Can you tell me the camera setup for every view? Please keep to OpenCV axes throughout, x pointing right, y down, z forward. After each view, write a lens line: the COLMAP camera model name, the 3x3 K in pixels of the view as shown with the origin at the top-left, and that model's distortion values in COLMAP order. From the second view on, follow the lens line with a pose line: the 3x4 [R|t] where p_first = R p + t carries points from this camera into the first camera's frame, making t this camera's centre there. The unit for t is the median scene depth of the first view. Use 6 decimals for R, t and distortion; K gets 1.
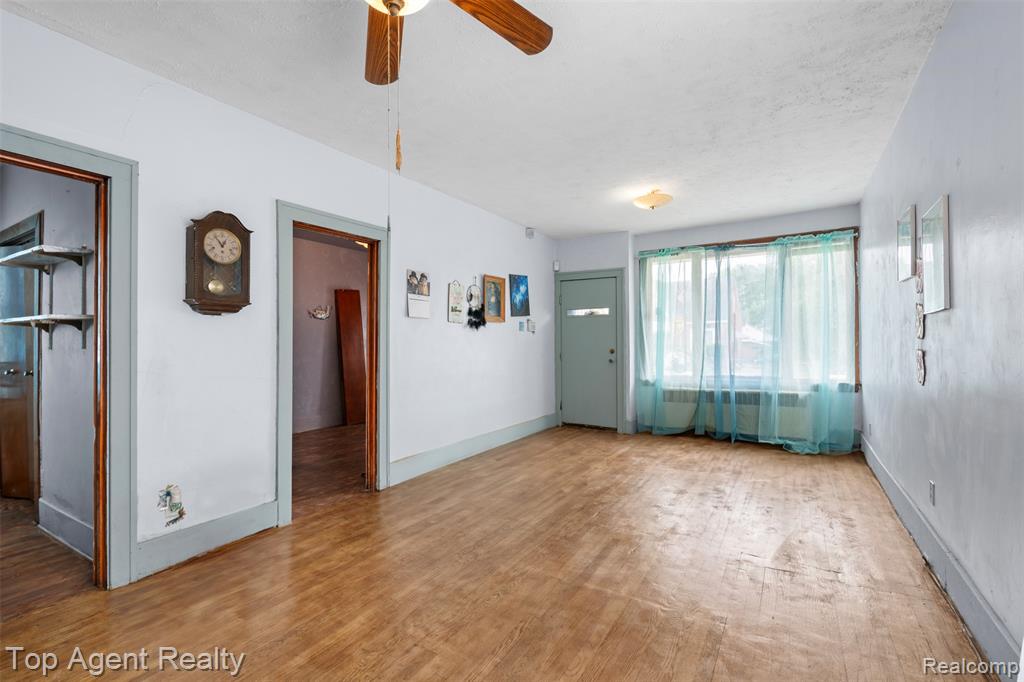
lens RADIAL K [[464.7, 0, 512.6], [0, 464.7, 340.9], [0, 0, 1]] dist [-0.007802, -0.000017]
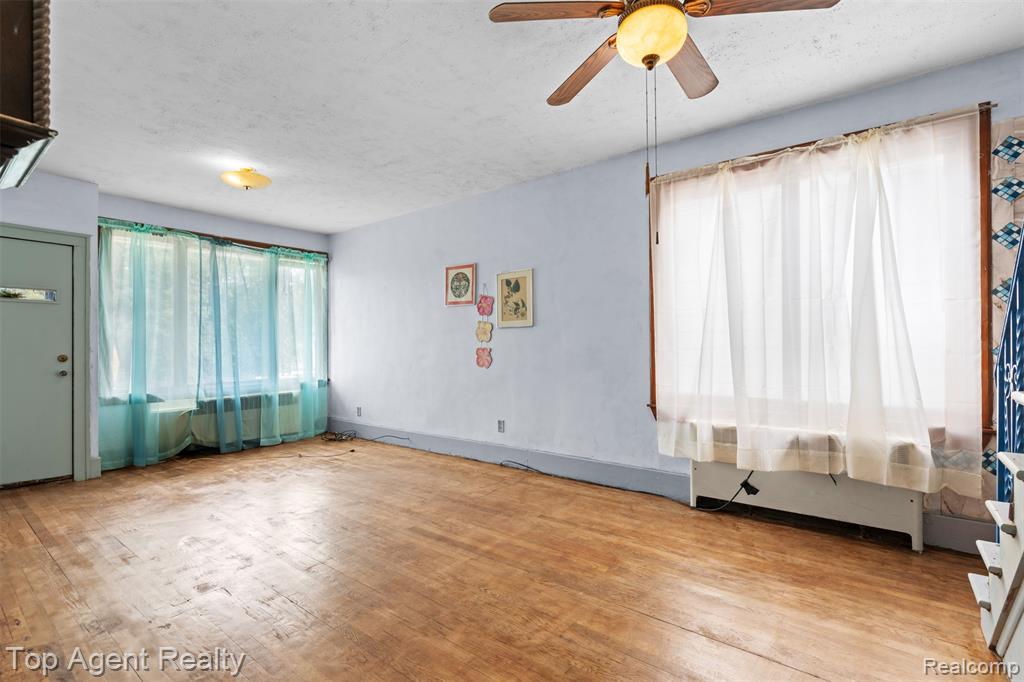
lens RADIAL K [[464.7, 0, 522.5], [0, 464.7, 345.4], [0, 0, 1]] dist [-0.007802, -0.000017]
pose [[0.095251, 0.008958, 0.995413, -0.426556], [0.001927, 0.999956, -0.009183, 0.012959], [-0.995451, 0.002793, 0.095230, 0.344360]]
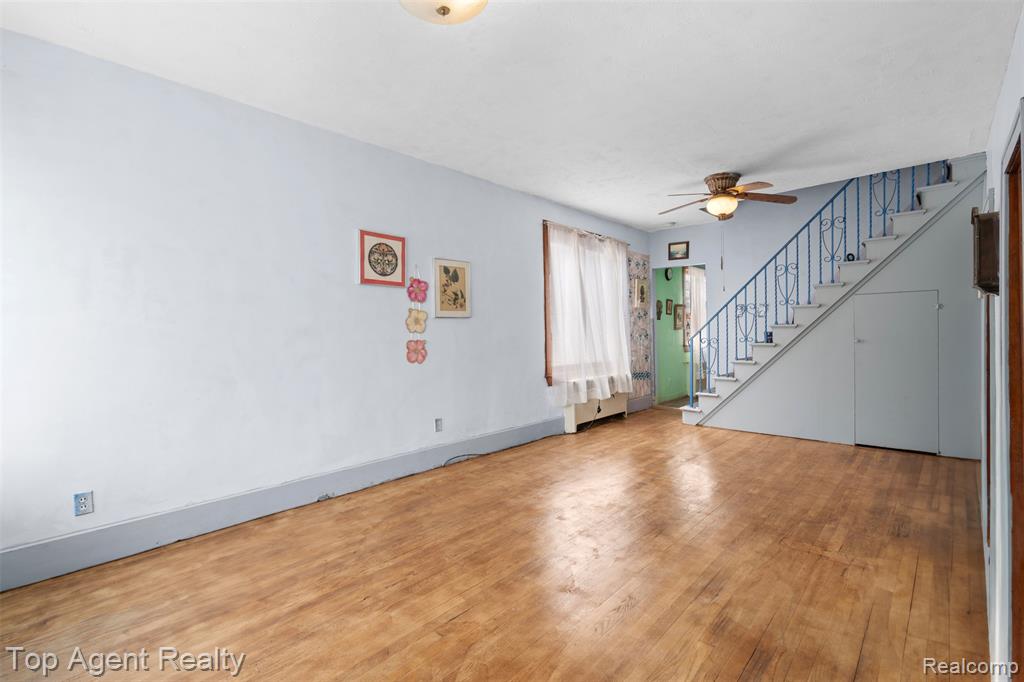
lens RADIAL K [[464.7, 0, 505.2], [0, 464.7, 330.3], [0, 0, 1]] dist [-0.007802, -0.000017]
pose [[-0.977854, 0.011017, 0.208997, 0.150389], [0.011871, 0.999926, 0.002833, -0.007035], [-0.208950, 0.005251, -0.977912, 1.216476]]
